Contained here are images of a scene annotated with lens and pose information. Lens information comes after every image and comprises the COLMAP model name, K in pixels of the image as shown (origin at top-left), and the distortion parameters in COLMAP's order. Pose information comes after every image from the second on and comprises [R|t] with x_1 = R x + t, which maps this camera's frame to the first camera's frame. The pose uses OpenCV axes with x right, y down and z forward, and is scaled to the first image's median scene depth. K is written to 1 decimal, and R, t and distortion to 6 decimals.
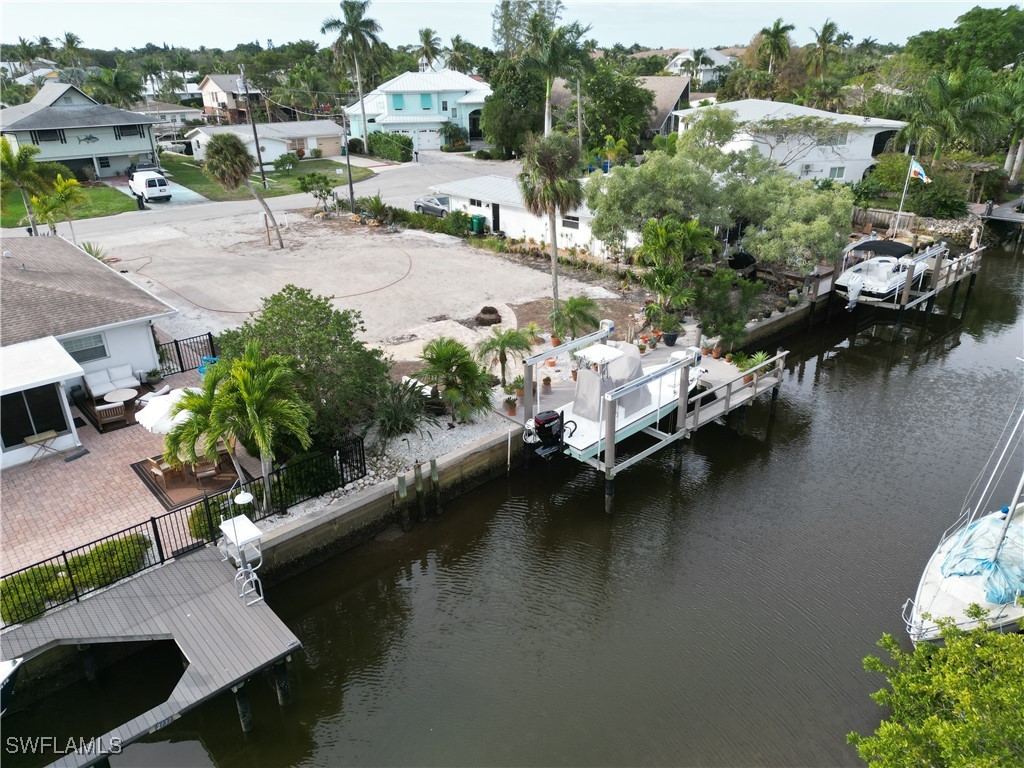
lens RADIAL K [[708.5, 0, 515.1], [0, 708.5, 385.7], [0, 0, 1]] dist [0.021676, -0.006283]
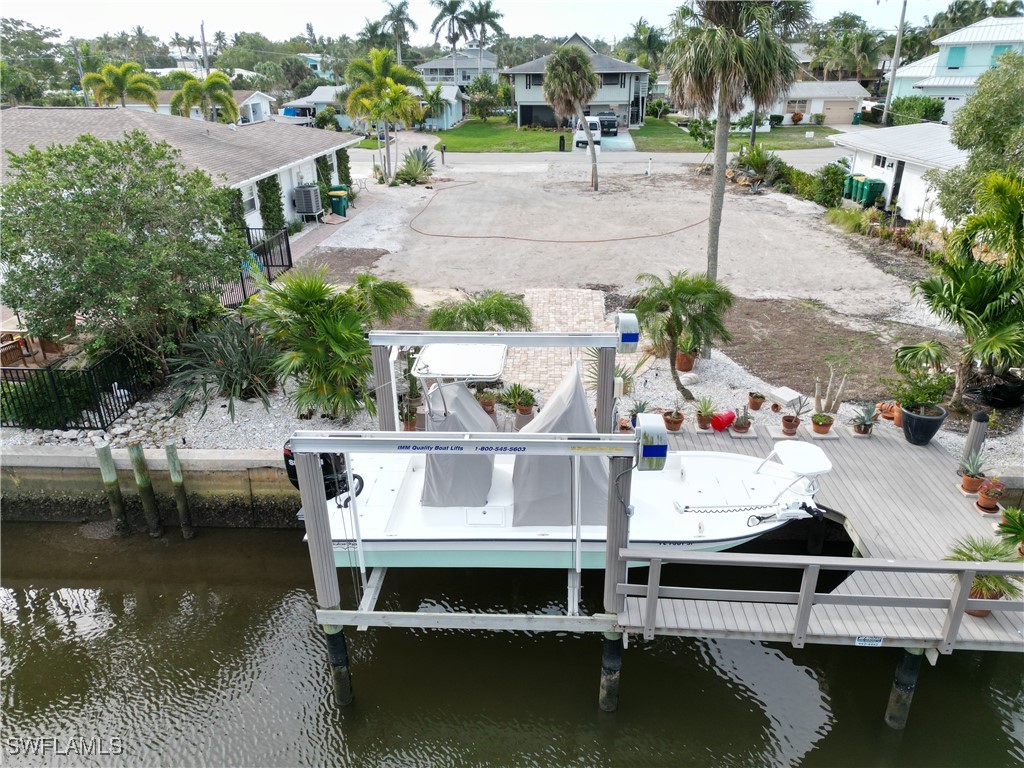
lens RADIAL K [[708.5, 0, 513.8], [0, 708.5, 379.3], [0, 0, 1]] dist [0.021676, -0.006283]
pose [[0.695054, 0.292359, -0.656830, 0.208569], [-0.295118, 0.949090, 0.110154, -0.044793], [0.655595, 0.117279, 0.745949, 0.336257]]
